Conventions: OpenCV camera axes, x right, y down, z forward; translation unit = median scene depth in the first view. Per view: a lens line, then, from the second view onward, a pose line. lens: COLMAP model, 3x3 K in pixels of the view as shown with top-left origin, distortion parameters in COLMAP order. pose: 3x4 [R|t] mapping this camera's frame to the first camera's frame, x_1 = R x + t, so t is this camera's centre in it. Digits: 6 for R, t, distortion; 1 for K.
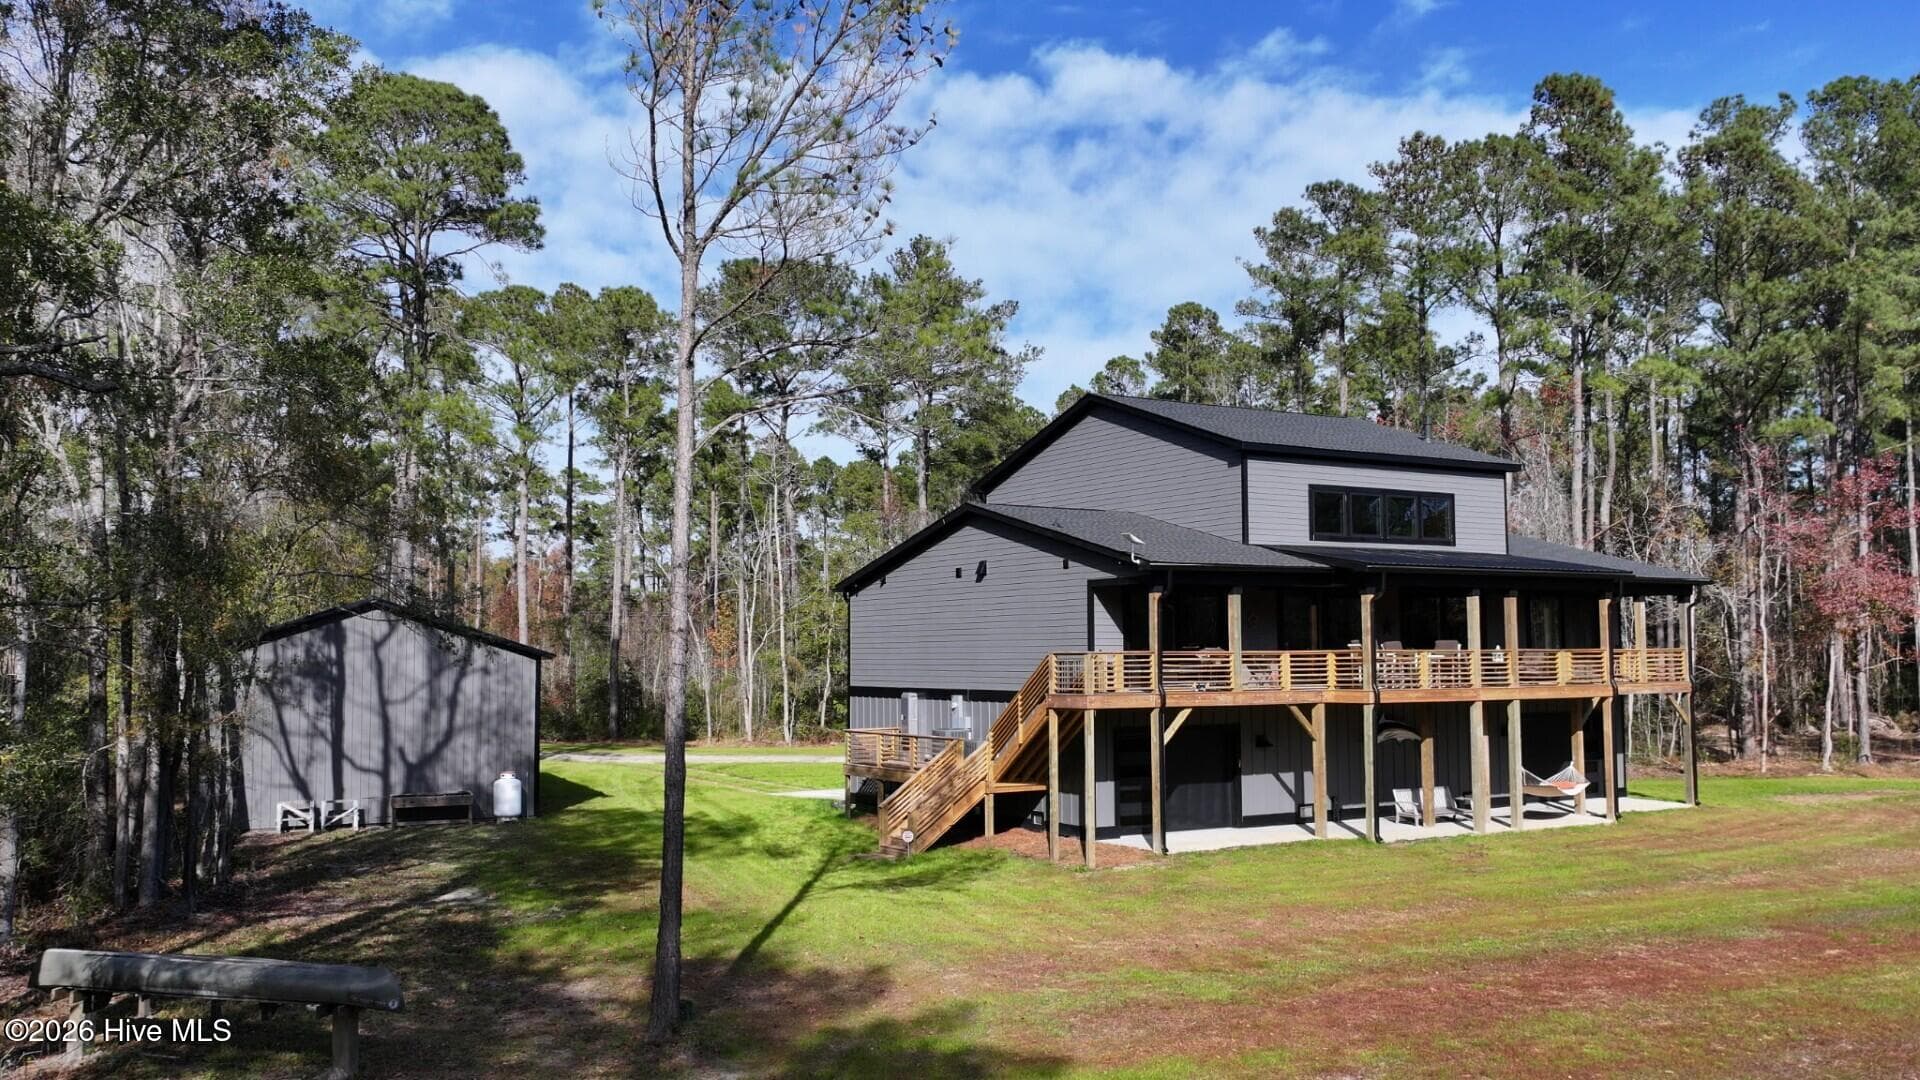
lens RADIAL K [[1634.2, 0, 968.9], [0, 1634.2, 552.4], [0, 0, 1]] dist [0.022051, -0.011800]
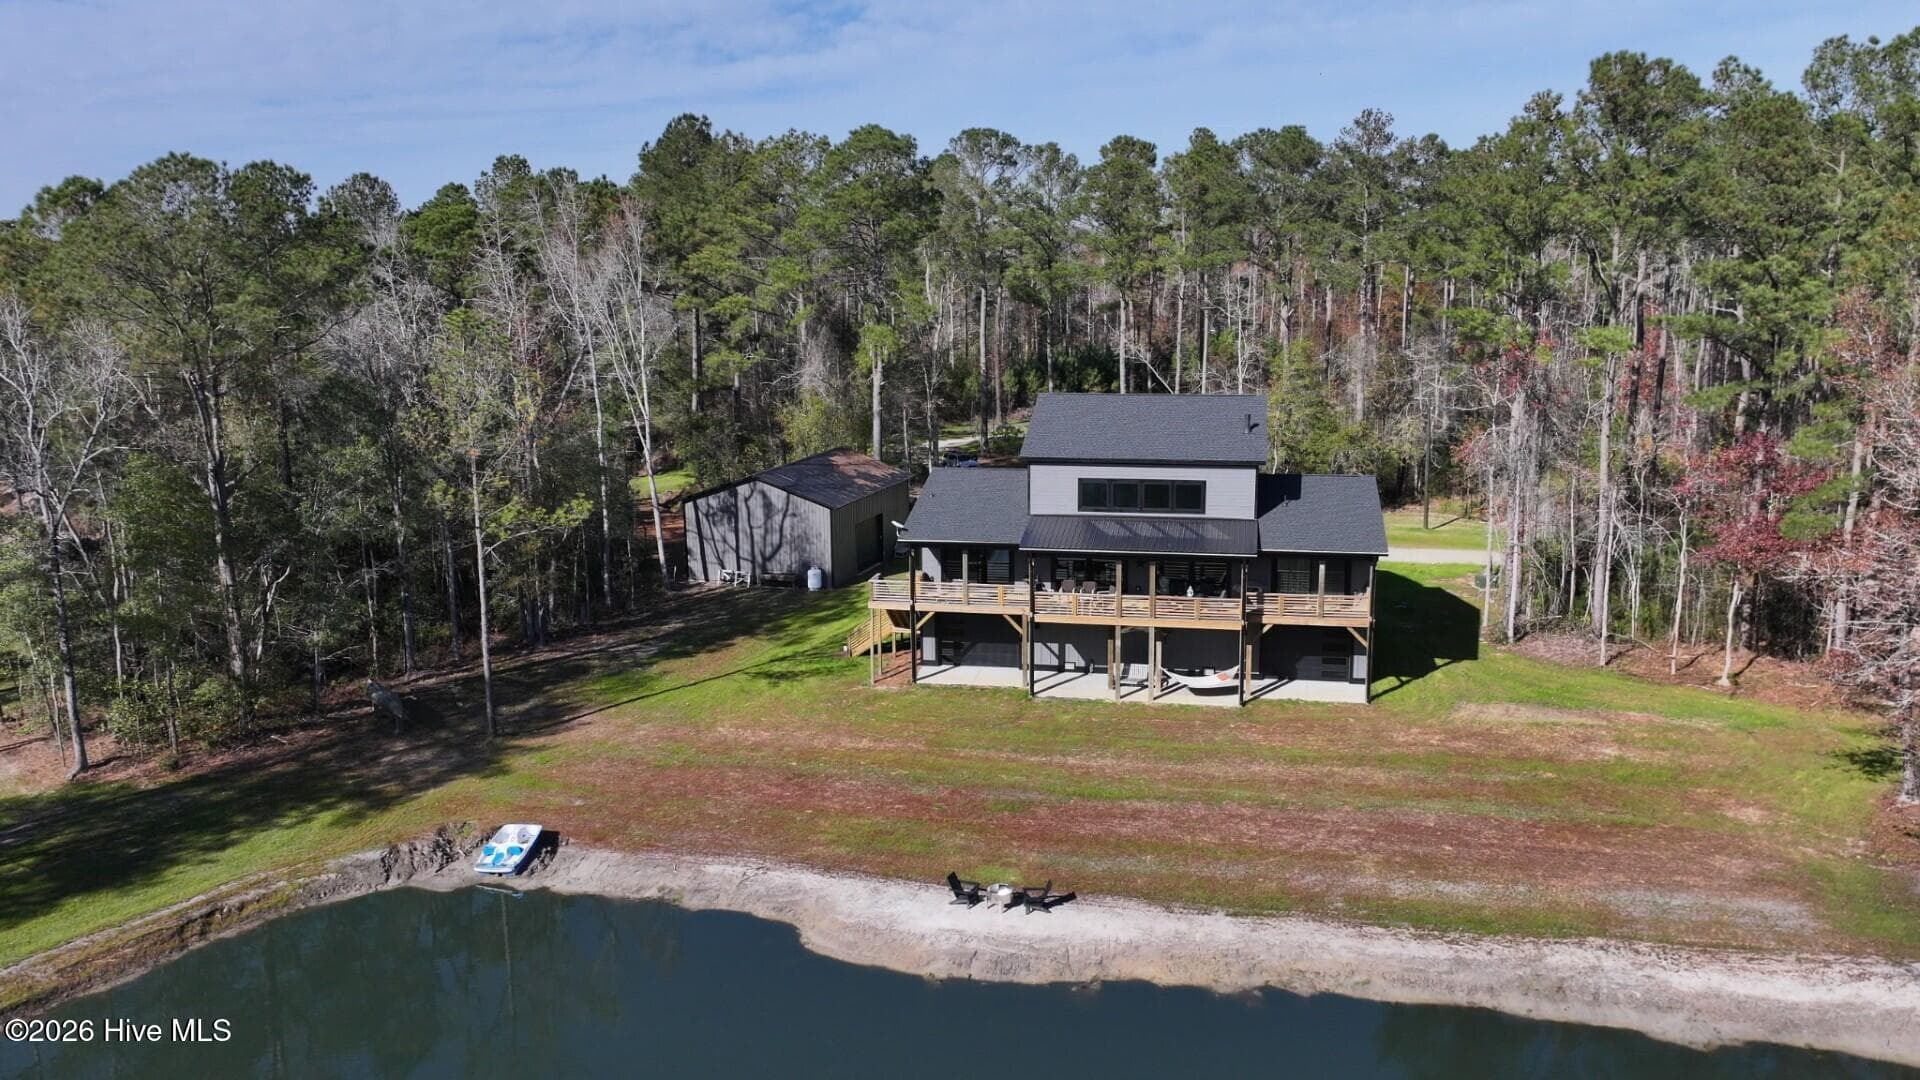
lens RADIAL K [[1529.2, 0, 962.4], [0, 1529.2, 534.8], [0, 0, 1]] dist [0.013445, -0.003755]
pose [[0.739597, 0.129824, -0.660410, 1.163011], [0.044738, 0.969568, 0.240702, -0.368184], [0.671561, -0.207568, 0.711281, -0.201158]]
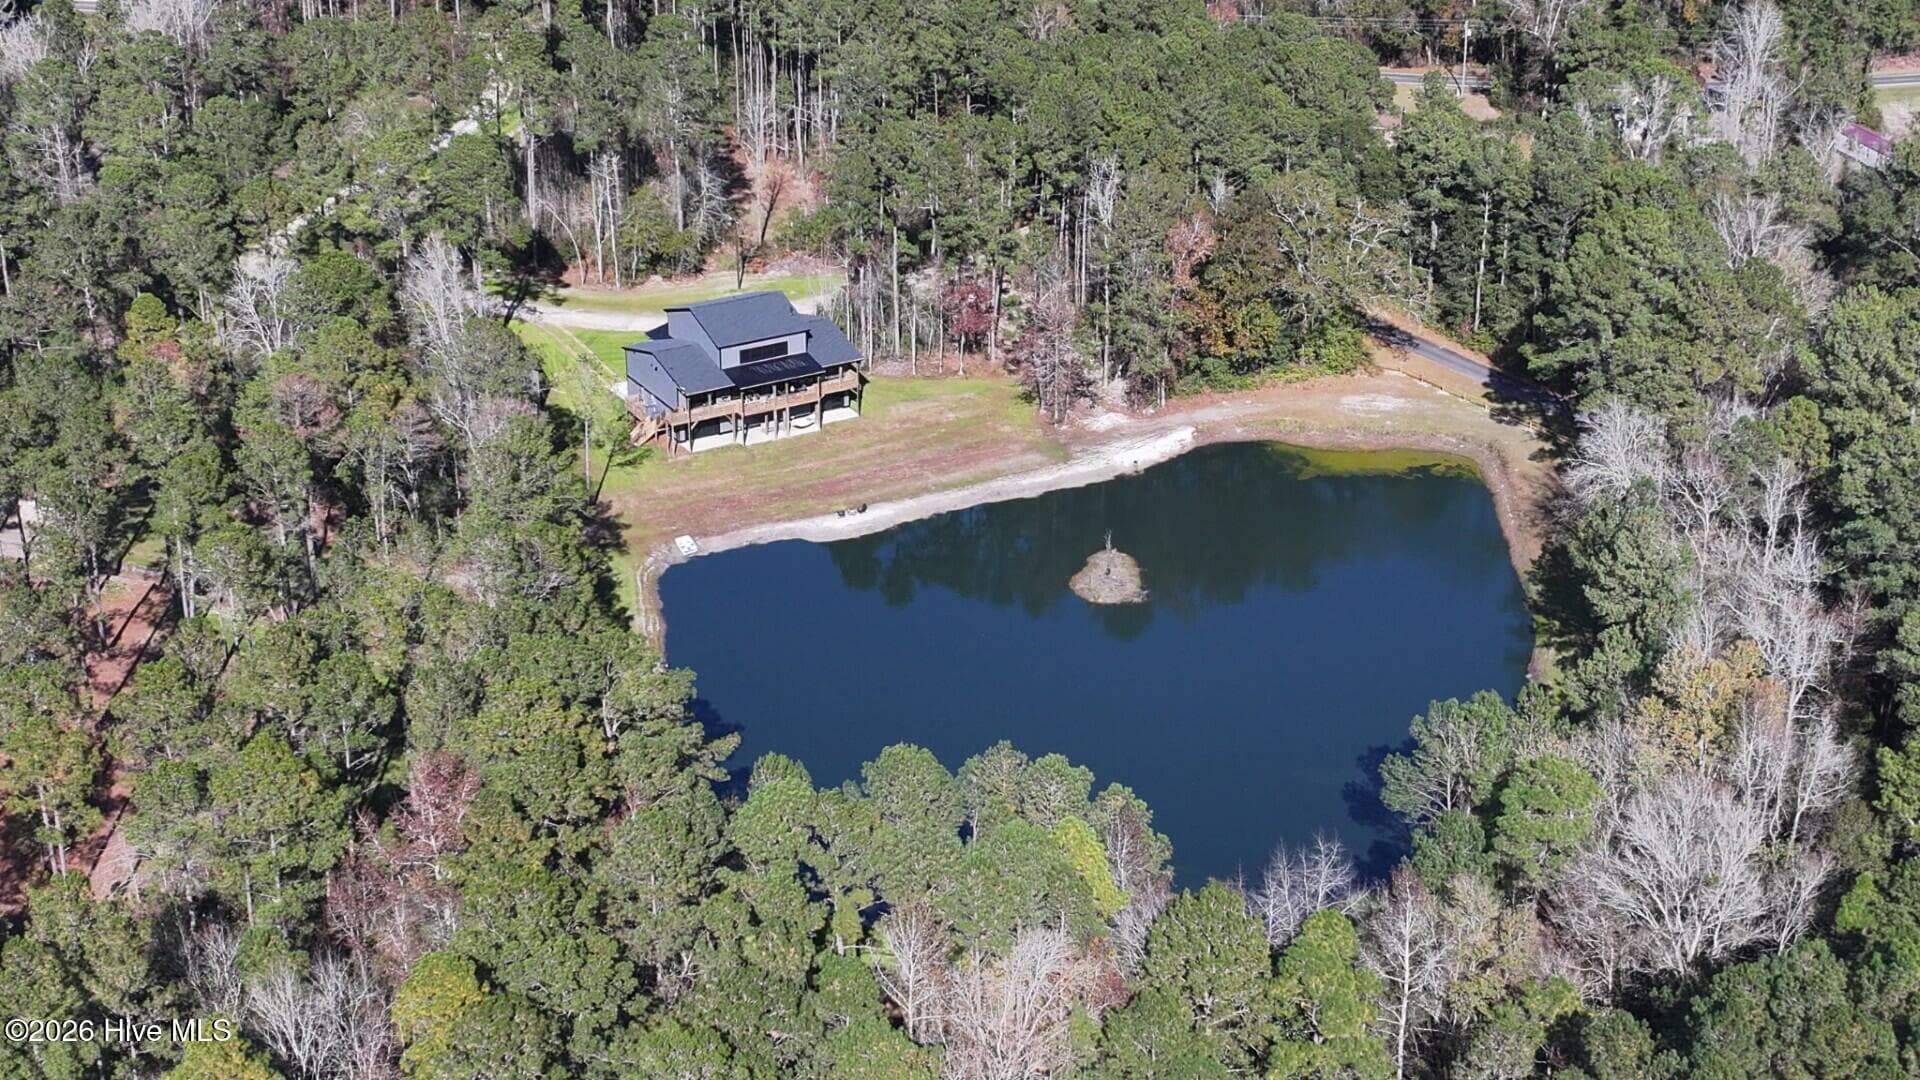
lens RADIAL K [[3096.8, 0, 957.1], [0, 3096.8, 539.7], [0, 0, 1]] dist [0.020141, 0.000000]
pose [[0.999590, 0.019078, -0.021340, 0.893655], [-0.006752, 0.881625, 0.471903, -3.134481], [0.027817, -0.471565, 0.881392, -5.707674]]
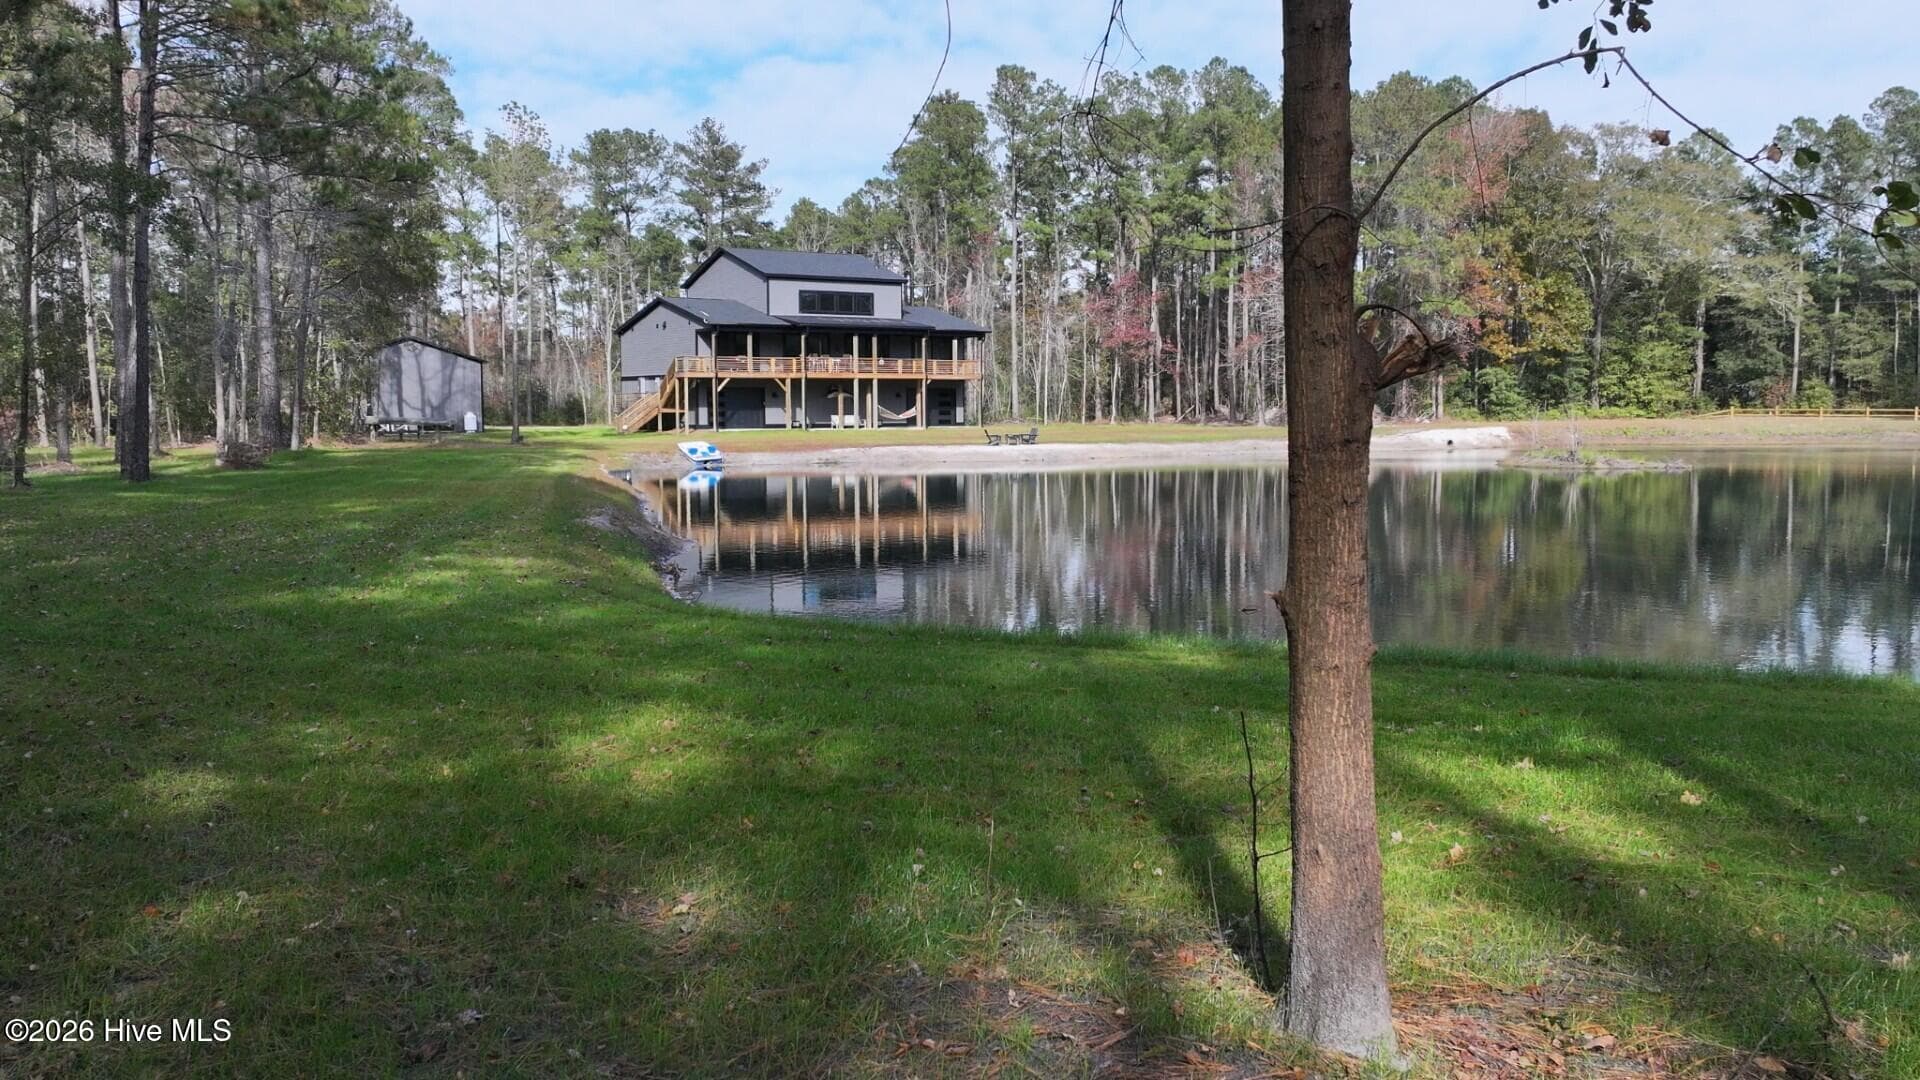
lens RADIAL K [[1634.2, 0, 958.7], [0, 1634.2, 545.2], [0, 0, 1]] dist [0.022051, -0.011800]
pose [[0.999706, 0.001719, 0.024166, 0.388493], [-0.005282, 0.988949, 0.148163, -0.028438], [-0.023645, -0.148248, 0.988668, -1.473545]]
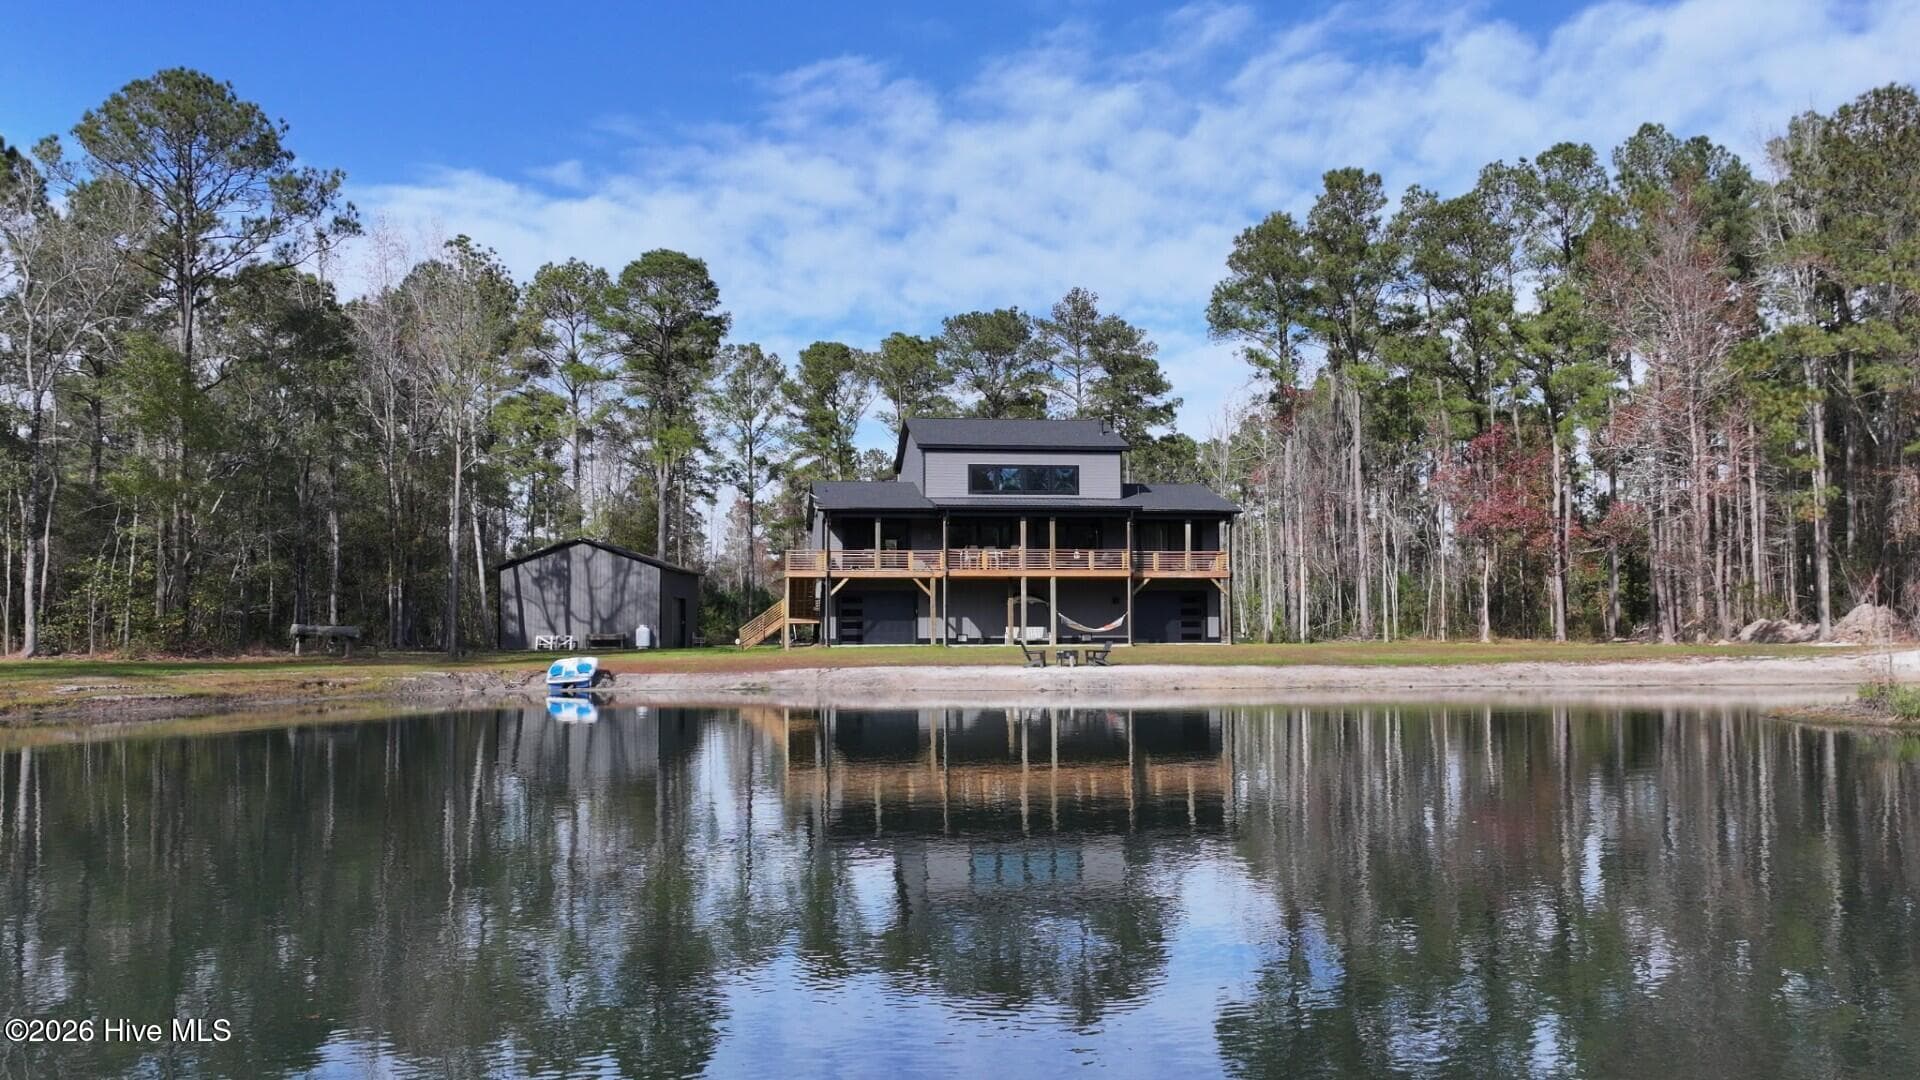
lens RADIAL K [[1634.2, 0, 962.9], [0, 1634.2, 528.7], [0, 0, 1]] dist [0.022051, -0.011800]
pose [[0.910551, -0.023001, -0.412757, 0.977309], [0.023821, 0.999711, -0.003161, 0.037275], [0.412711, -0.006954, 0.910836, -0.712407]]
